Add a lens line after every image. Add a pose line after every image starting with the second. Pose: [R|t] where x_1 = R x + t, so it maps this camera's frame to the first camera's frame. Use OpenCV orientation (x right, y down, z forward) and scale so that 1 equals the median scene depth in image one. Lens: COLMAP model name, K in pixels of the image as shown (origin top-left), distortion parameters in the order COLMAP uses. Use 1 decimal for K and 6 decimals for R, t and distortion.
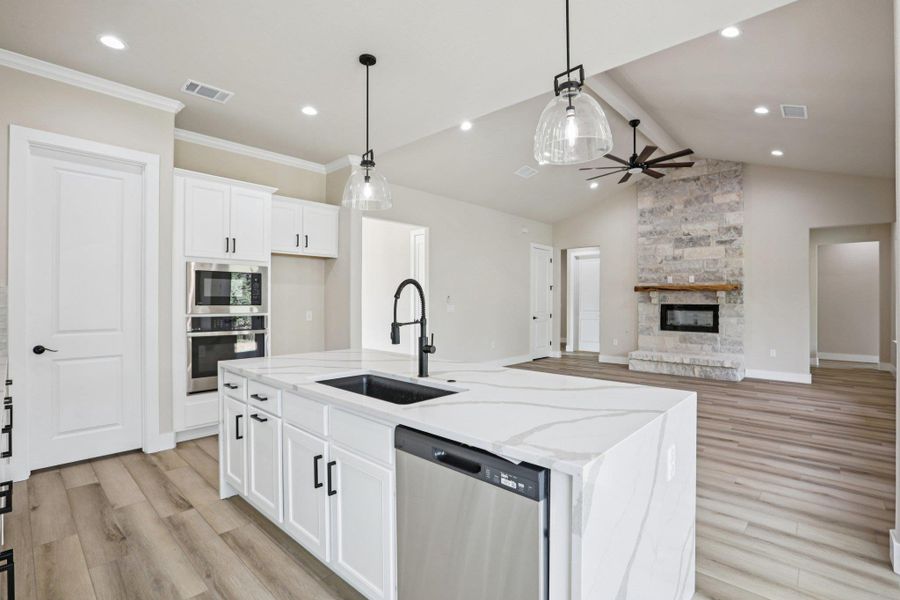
lens RADIAL K [[427.1, 0, 452.8], [0, 427.1, 294.9], [0, 0, 1]] dist [-0.051178, 0.014370]
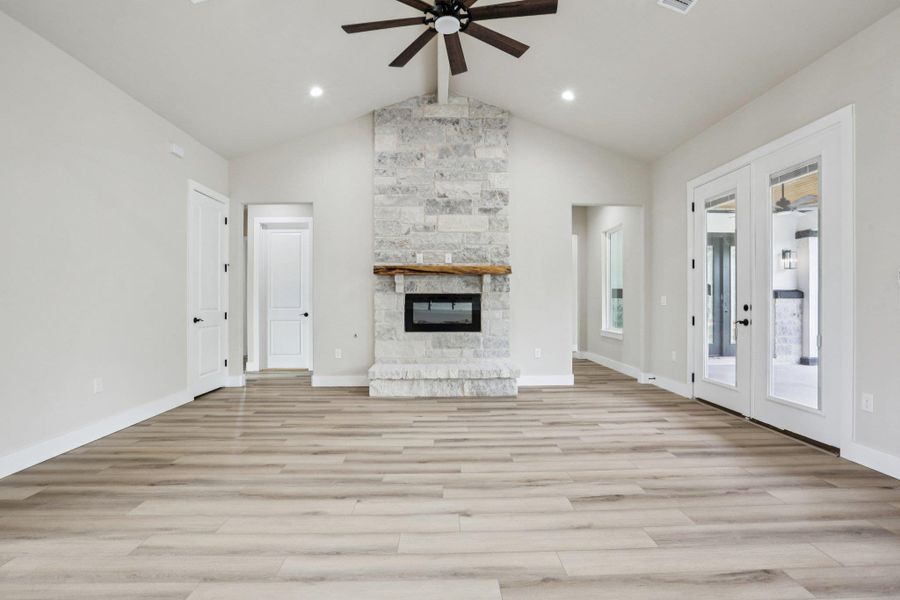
lens RADIAL K [[427.1, 0, 453.2], [0, 427.1, 300.3], [0, 0, 1]] dist [-0.051178, 0.014370]
pose [[0.710628, -0.004725, 0.703552, 0.060290], [-0.002824, 0.999950, 0.009568, 0.027510], [-0.703562, -0.008786, 0.710579, 0.482263]]
